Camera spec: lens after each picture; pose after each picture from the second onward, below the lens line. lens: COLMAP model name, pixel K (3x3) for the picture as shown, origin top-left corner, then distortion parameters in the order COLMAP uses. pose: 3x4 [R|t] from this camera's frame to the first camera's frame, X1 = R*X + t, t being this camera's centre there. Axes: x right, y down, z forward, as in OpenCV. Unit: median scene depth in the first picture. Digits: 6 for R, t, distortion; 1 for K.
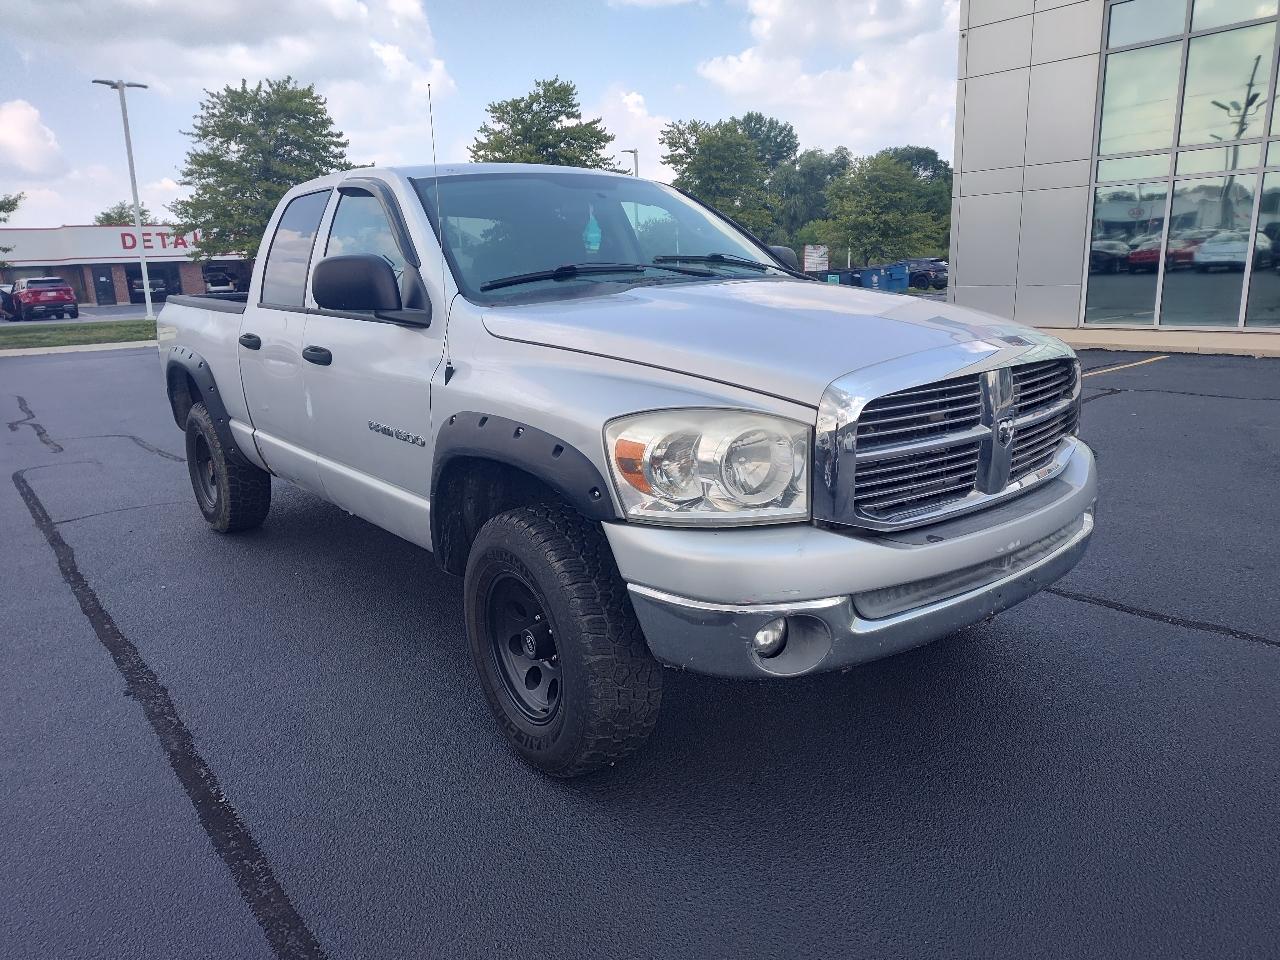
lens RADIAL K [[913.1, 0, 573.2], [0, 913.1, 482.6], [0, 0, 1]] dist [-0.033785, -0.003107]
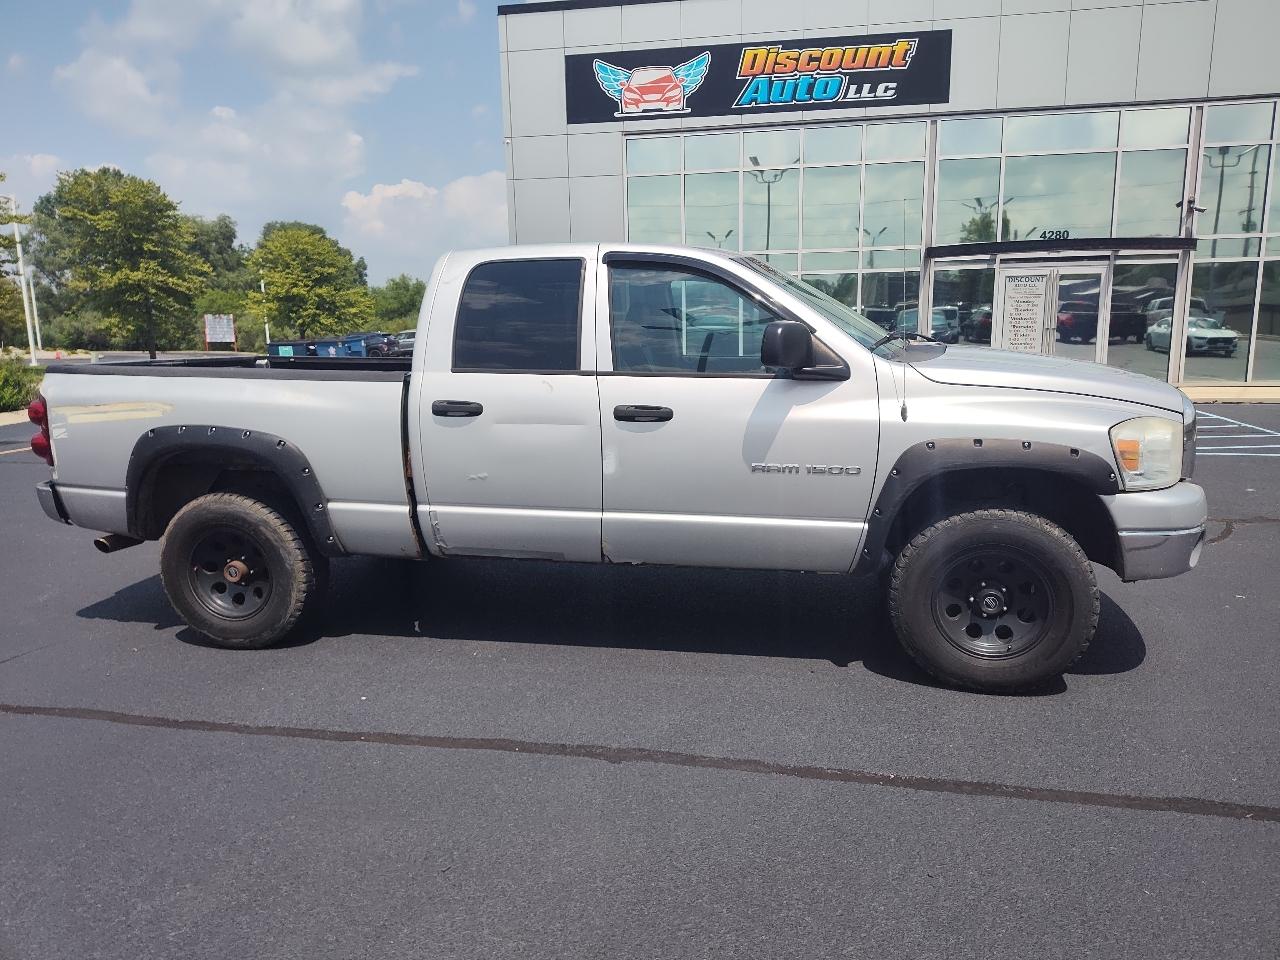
lens RADIAL K [[904.3, 0, 645.3], [0, 904.3, 504.0], [0, 0, 1]] dist [0.057052, -0.072378]
pose [[0.733521, -0.103440, 0.671749, -0.150941], [0.140593, 0.990067, -0.001065, -0.004964], [-0.664966, 0.095225, 0.740778, 0.031929]]
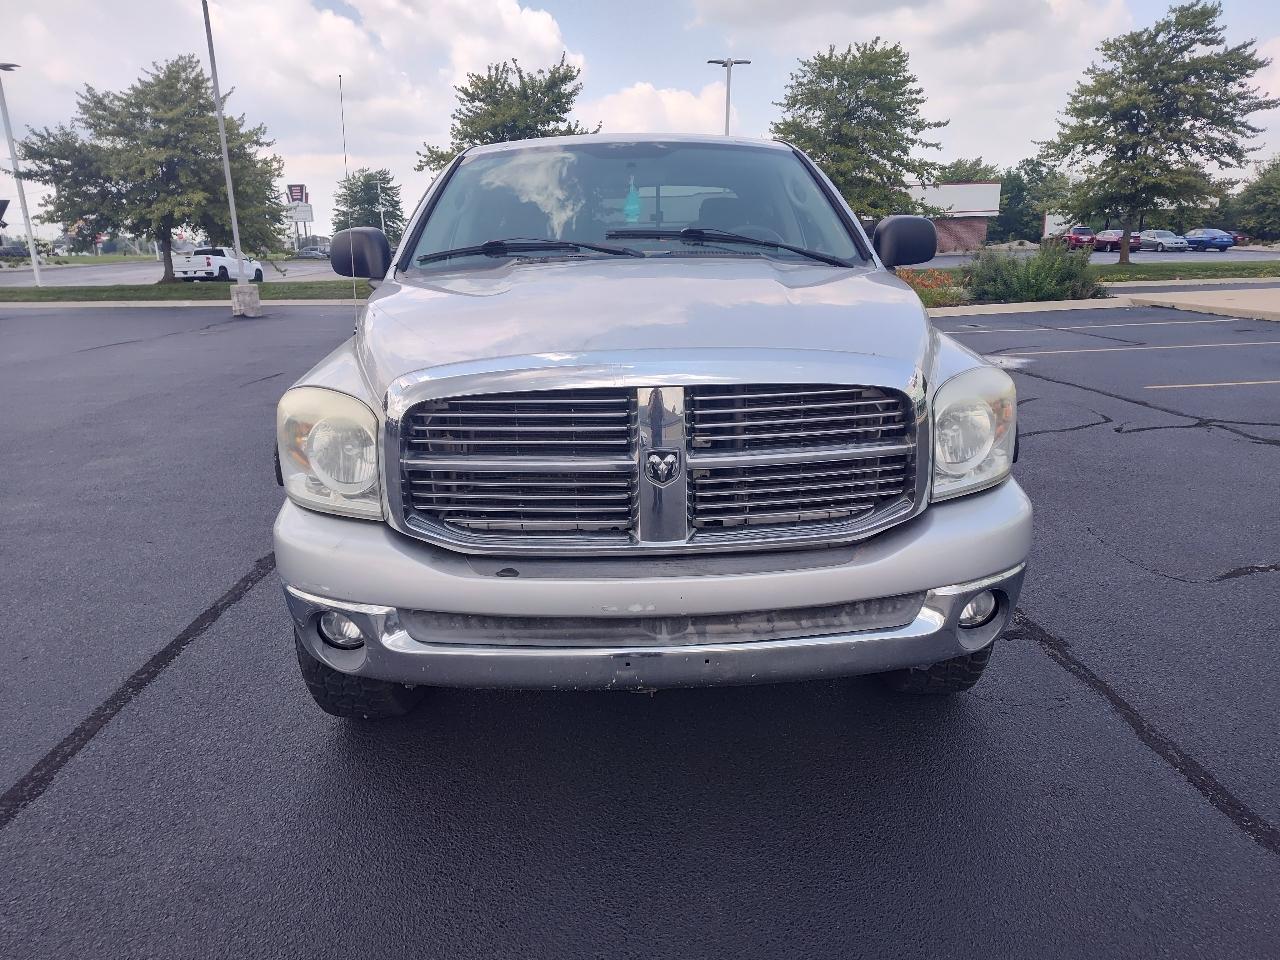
lens RADIAL K [[848.1, 0, 635.6], [0, 848.1, 486.4], [0, 0, 1]] dist [0.001295, 0.000846]
pose [[0.804504, 0.170398, -0.568979, 0.089721], [-0.132168, 0.985304, 0.108202, -0.011632], [0.579055, -0.011848, 0.815203, 0.039811]]
